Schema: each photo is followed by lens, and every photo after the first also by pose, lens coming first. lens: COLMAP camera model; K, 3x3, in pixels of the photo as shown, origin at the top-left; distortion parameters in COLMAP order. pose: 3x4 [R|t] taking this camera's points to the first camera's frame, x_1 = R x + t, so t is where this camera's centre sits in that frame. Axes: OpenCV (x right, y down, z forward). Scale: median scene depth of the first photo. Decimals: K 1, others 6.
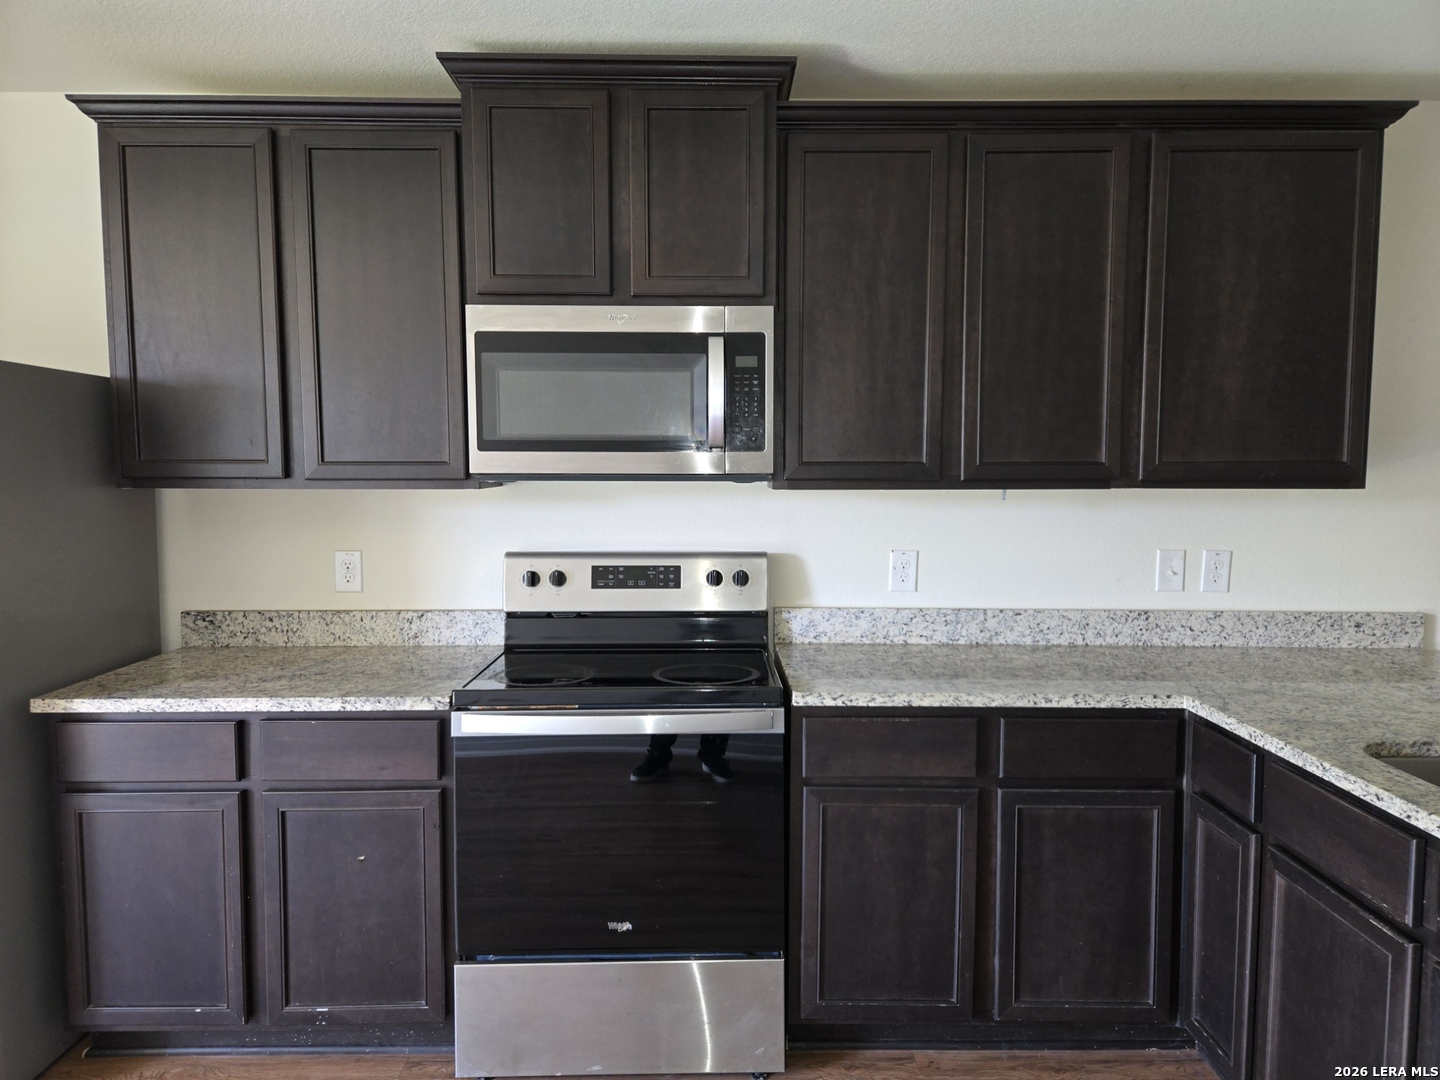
lens RADIAL K [[964.6, 0, 720.4], [0, 964.6, 535.2], [0, 0, 1]] dist [0.068353, -0.055183]
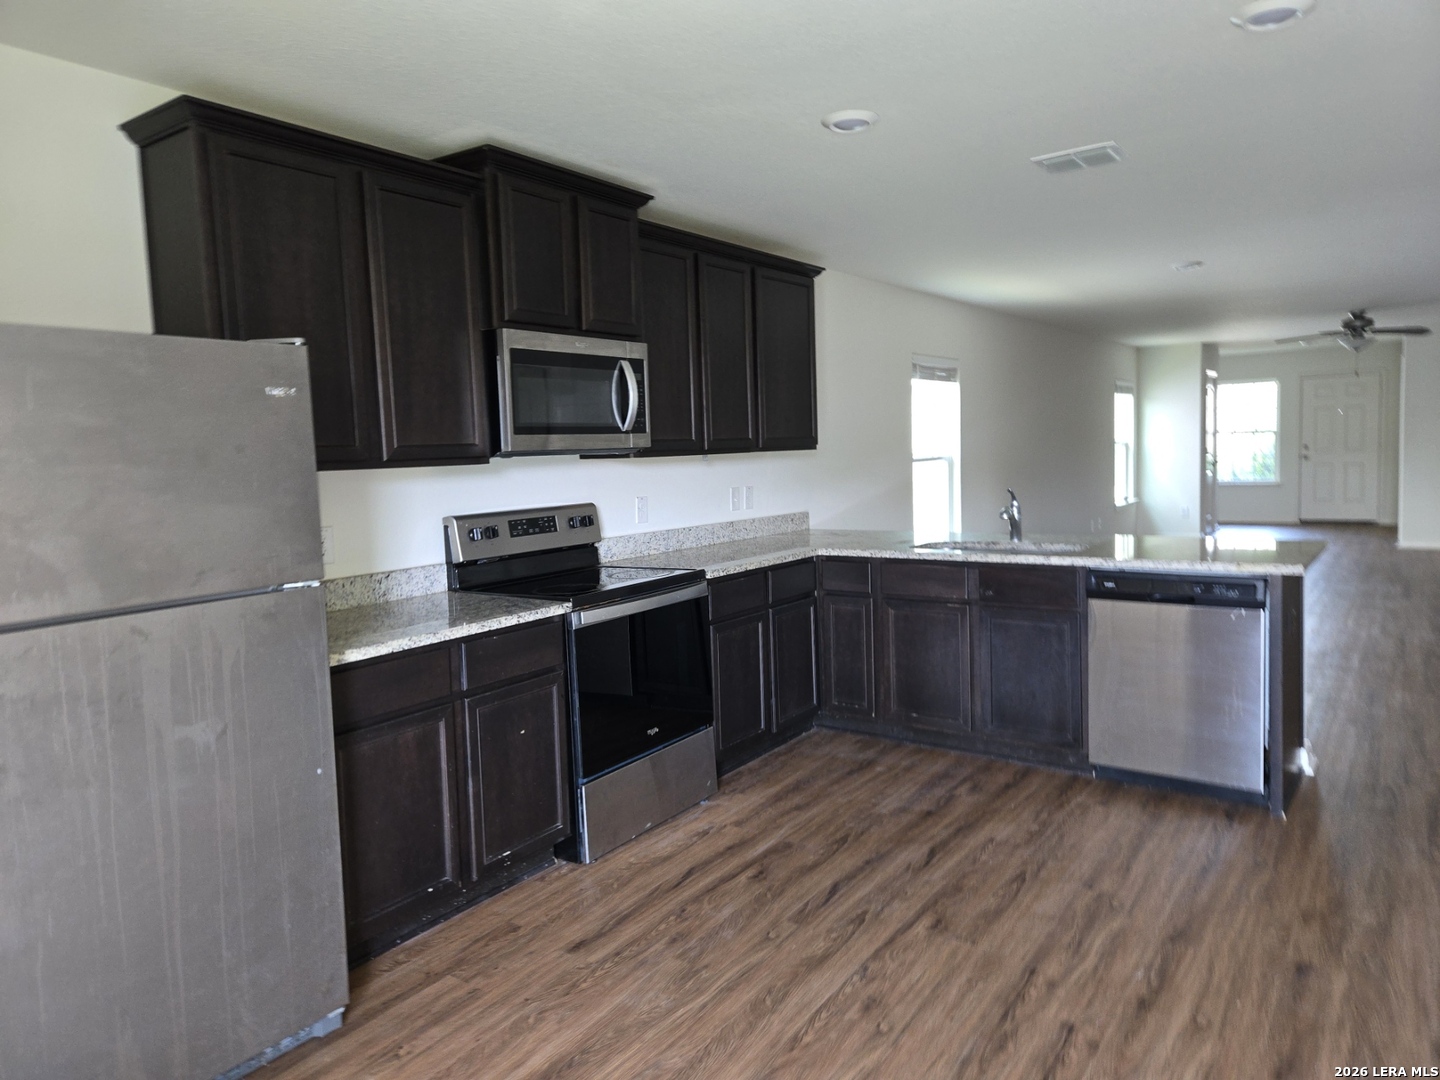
lens RADIAL K [[964.6, 0, 709.5], [0, 964.6, 520.0], [0, 0, 1]] dist [0.068353, -0.055183]
pose [[0.591509, -0.081670, 0.802151, -1.162764], [0.091408, 0.995236, 0.033924, 0.011618], [-0.801100, 0.053256, 0.596156, -0.031853]]
